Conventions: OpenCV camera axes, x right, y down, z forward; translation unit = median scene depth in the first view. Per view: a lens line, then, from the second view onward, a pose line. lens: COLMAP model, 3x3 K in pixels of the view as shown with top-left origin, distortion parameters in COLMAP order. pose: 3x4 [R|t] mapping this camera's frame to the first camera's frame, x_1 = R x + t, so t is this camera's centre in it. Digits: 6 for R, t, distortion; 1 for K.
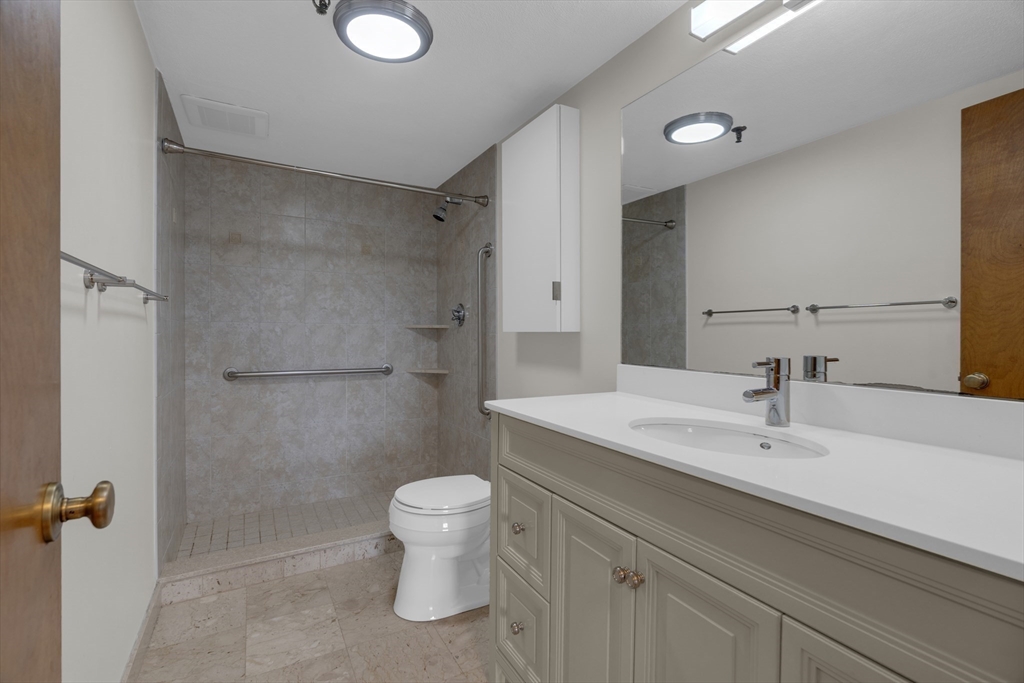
lens RADIAL K [[463.6, 0, 508.0], [0, 463.6, 336.9], [0, 0, 1]] dist [-0.002434, 0.001569]
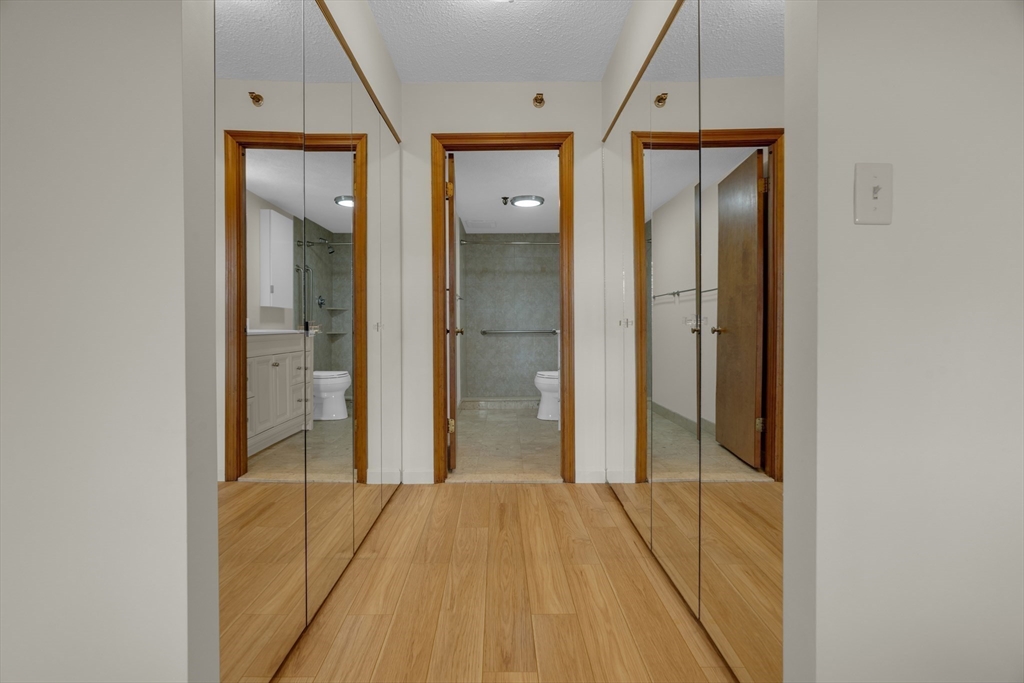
lens RADIAL K [[463.6, 0, 508.0], [0, 463.6, 336.9], [0, 0, 1]] dist [-0.002434, 0.001569]
pose [[0.877132, 0.007518, -0.480190, 0.545499], [0.005051, 0.999678, 0.024879, 0.048415], [0.480223, -0.024248, 0.876811, -0.853486]]
